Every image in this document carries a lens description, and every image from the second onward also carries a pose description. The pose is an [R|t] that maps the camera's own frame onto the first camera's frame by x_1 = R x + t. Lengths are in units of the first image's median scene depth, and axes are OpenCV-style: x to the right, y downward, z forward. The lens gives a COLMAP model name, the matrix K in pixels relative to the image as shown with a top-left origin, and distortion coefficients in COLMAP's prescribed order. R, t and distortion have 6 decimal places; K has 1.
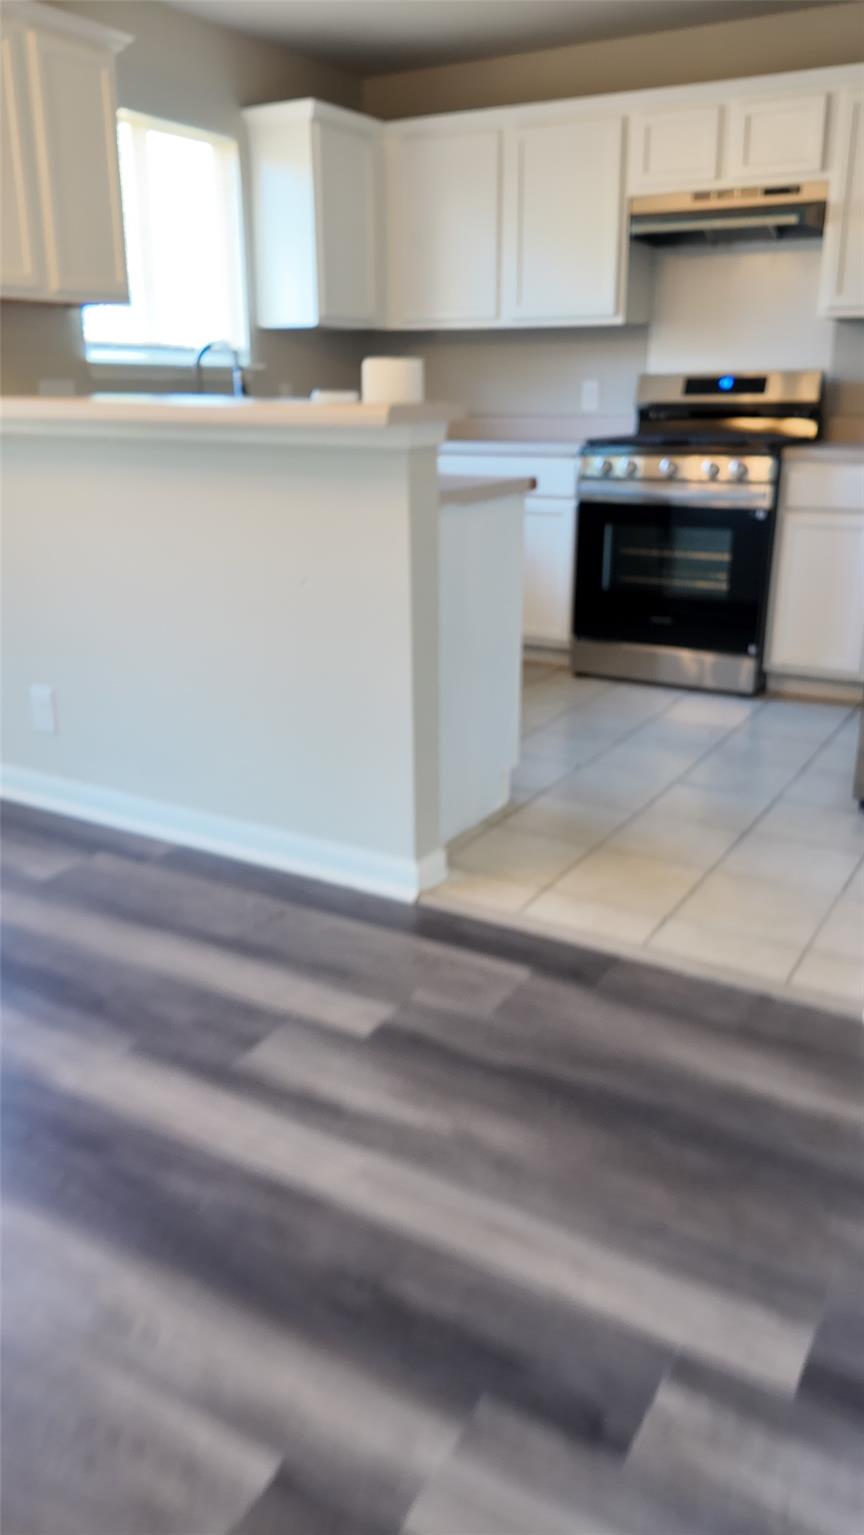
lens RADIAL K [[1155.3, 0, 437.0], [0, 1155.3, 779.0], [0, 0, 1]] dist [0.106111, -0.119864]
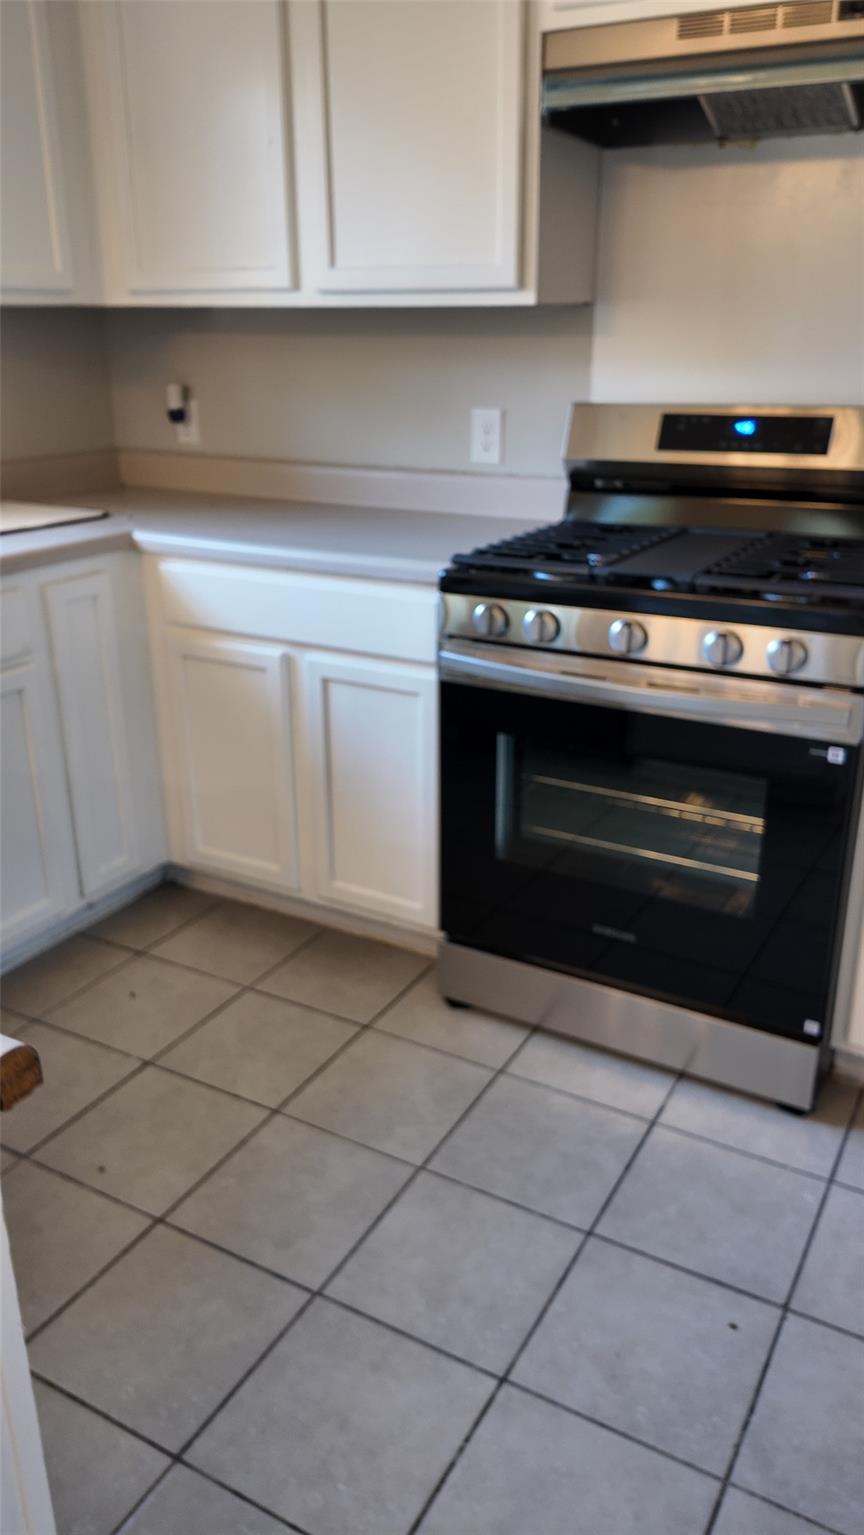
lens RADIAL K [[1155.3, 0, 440.7], [0, 1155.3, 766.1], [0, 0, 1]] dist [0.106111, -0.119864]
pose [[0.999806, -0.004513, 0.019196, 0.111672], [0.003859, 0.999415, 0.033969, -0.218894], [-0.019338, -0.033888, 0.999239, 0.520783]]
